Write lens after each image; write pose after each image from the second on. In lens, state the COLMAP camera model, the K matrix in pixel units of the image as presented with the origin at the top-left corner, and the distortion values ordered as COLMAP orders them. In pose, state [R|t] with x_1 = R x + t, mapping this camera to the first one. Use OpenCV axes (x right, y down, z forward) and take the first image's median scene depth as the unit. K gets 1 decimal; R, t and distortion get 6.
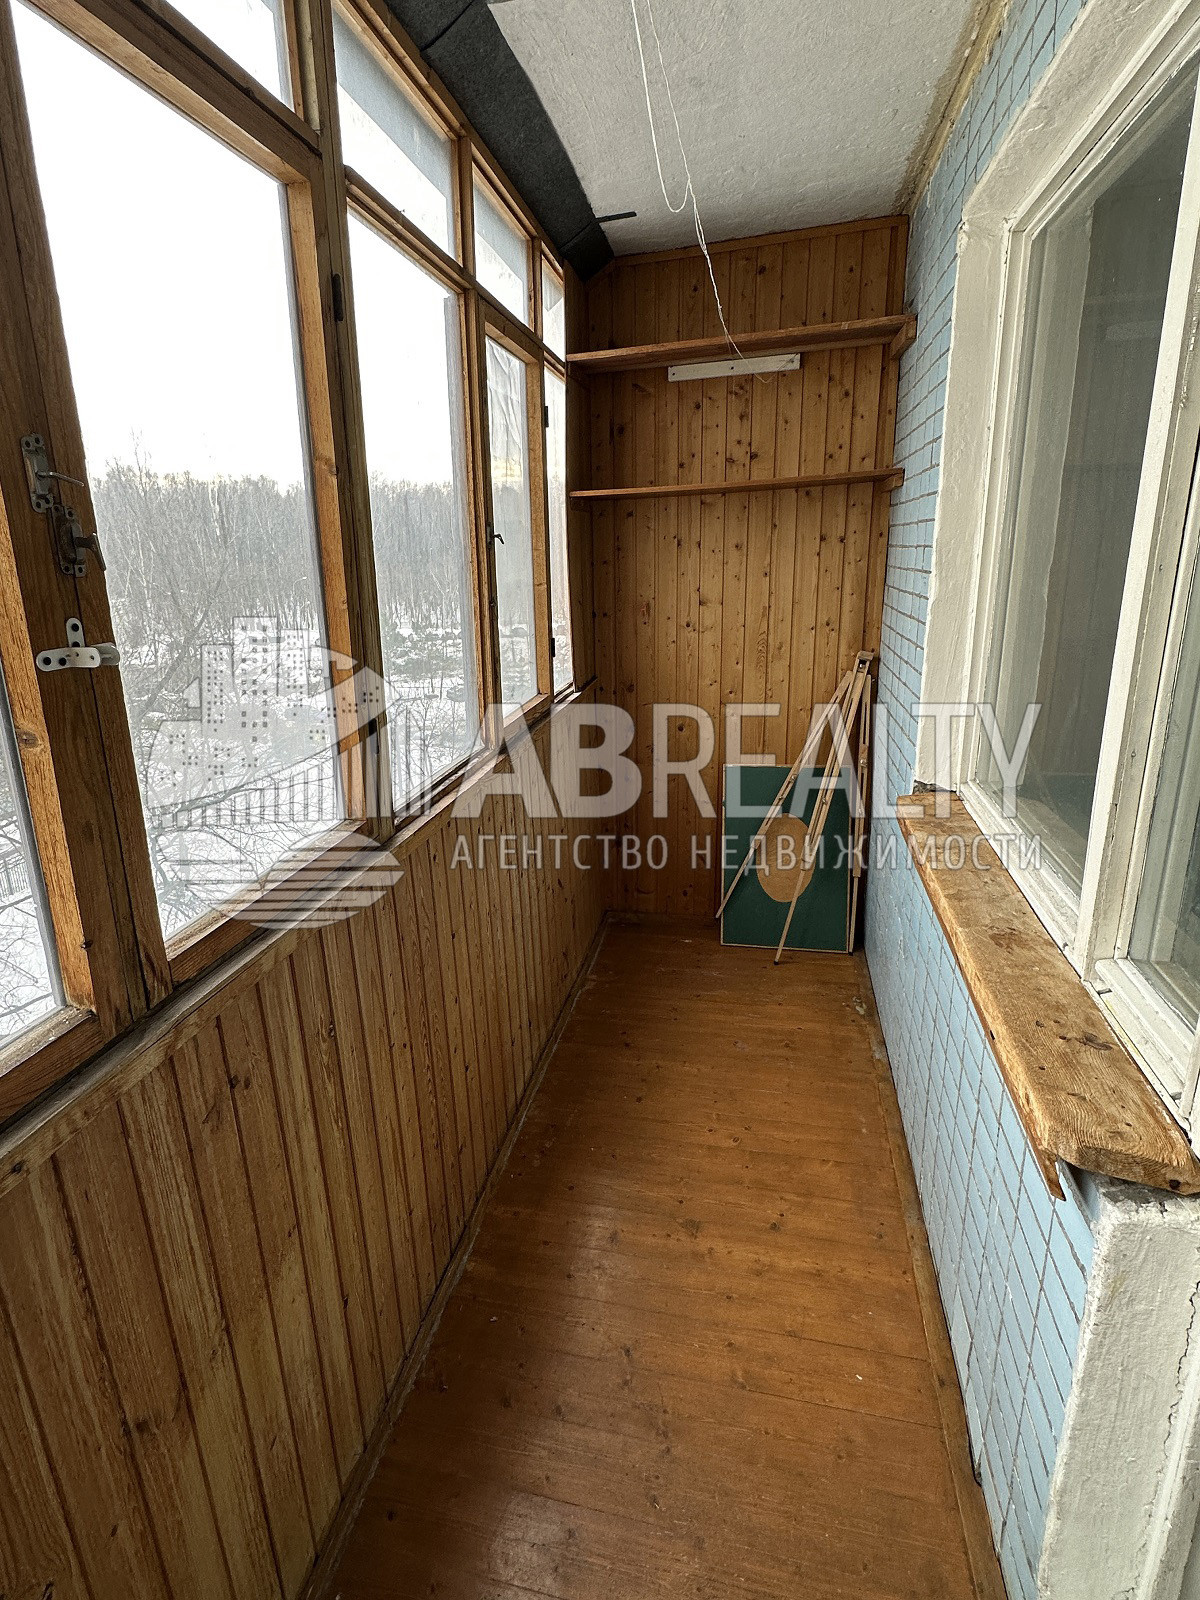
lens RADIAL K [[832.9, 0, 591.8], [0, 832.9, 796.7], [0, 0, 1]] dist [-0.003085, 0.000354]
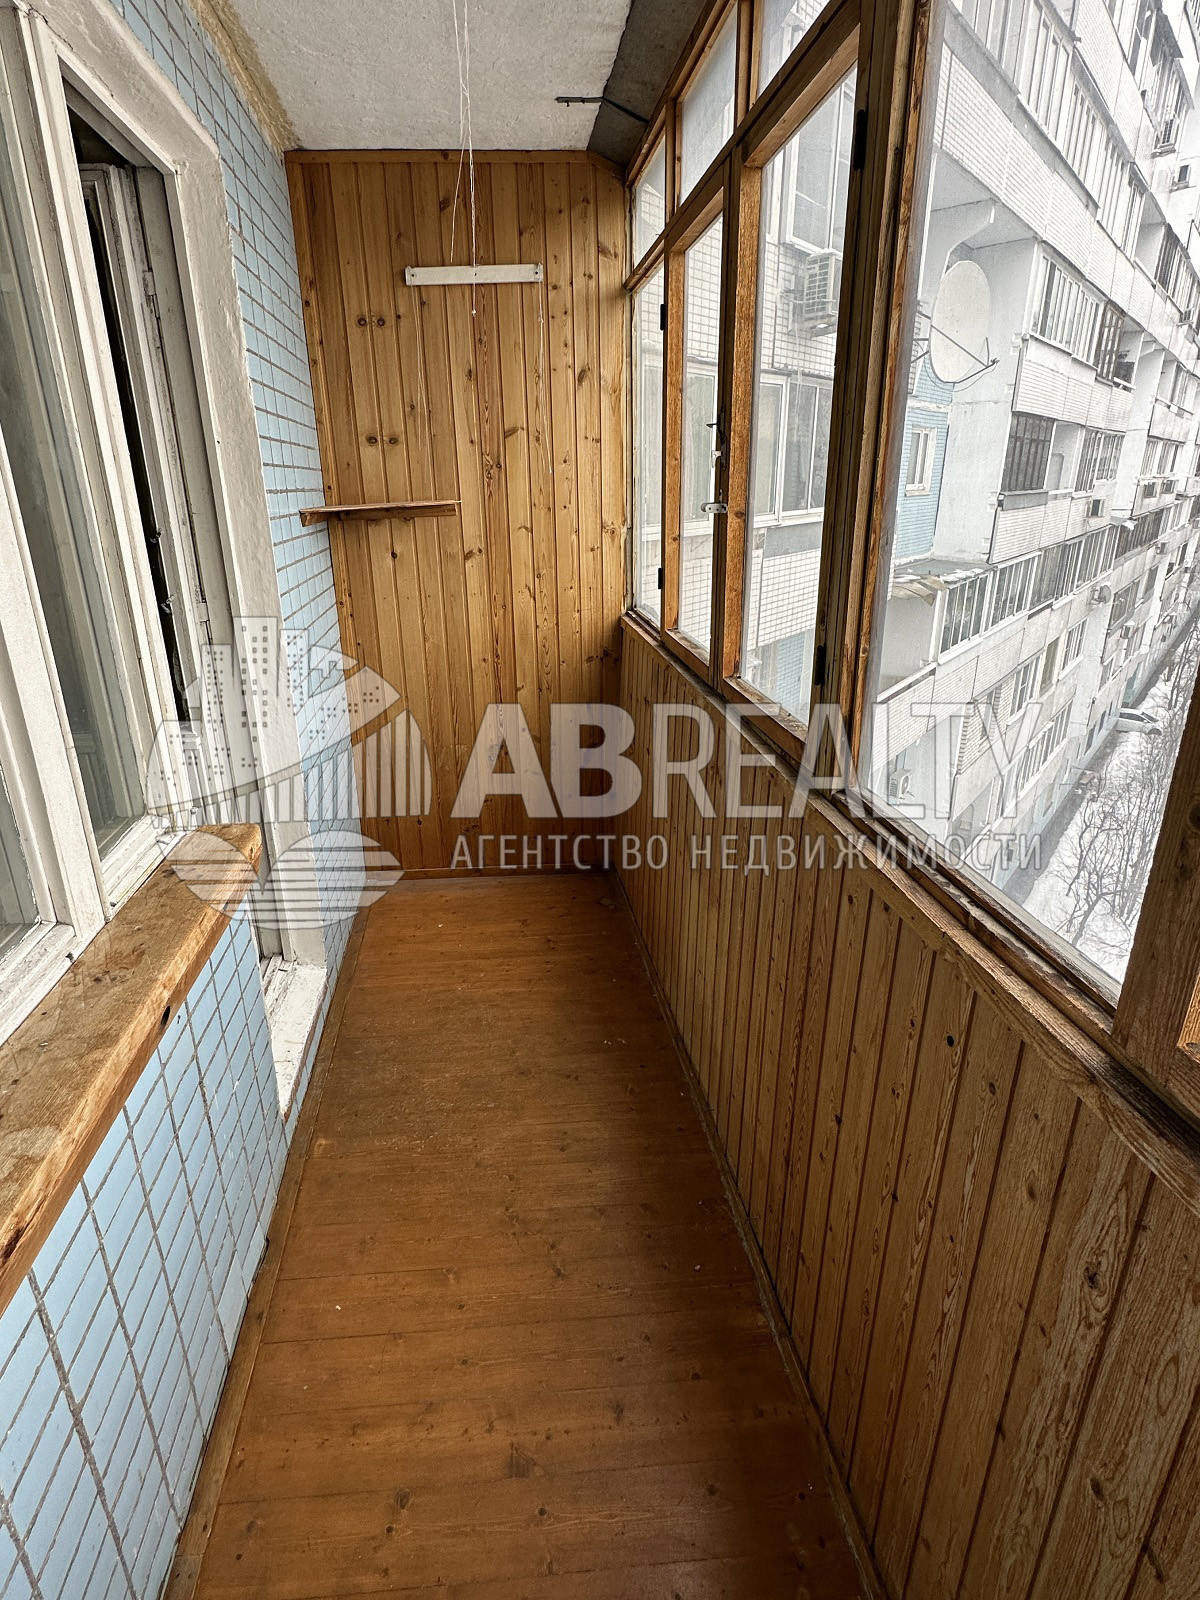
lens RADIAL K [[832.9, 0, 590.1], [0, 832.9, 798.0], [0, 0, 1]] dist [-0.003085, 0.000354]
pose [[-0.948497, 0.135676, -0.286263, 0.205991], [-0.066061, 0.799065, 0.597605, -0.405040], [0.309823, 0.585737, -0.748947, 1.323888]]
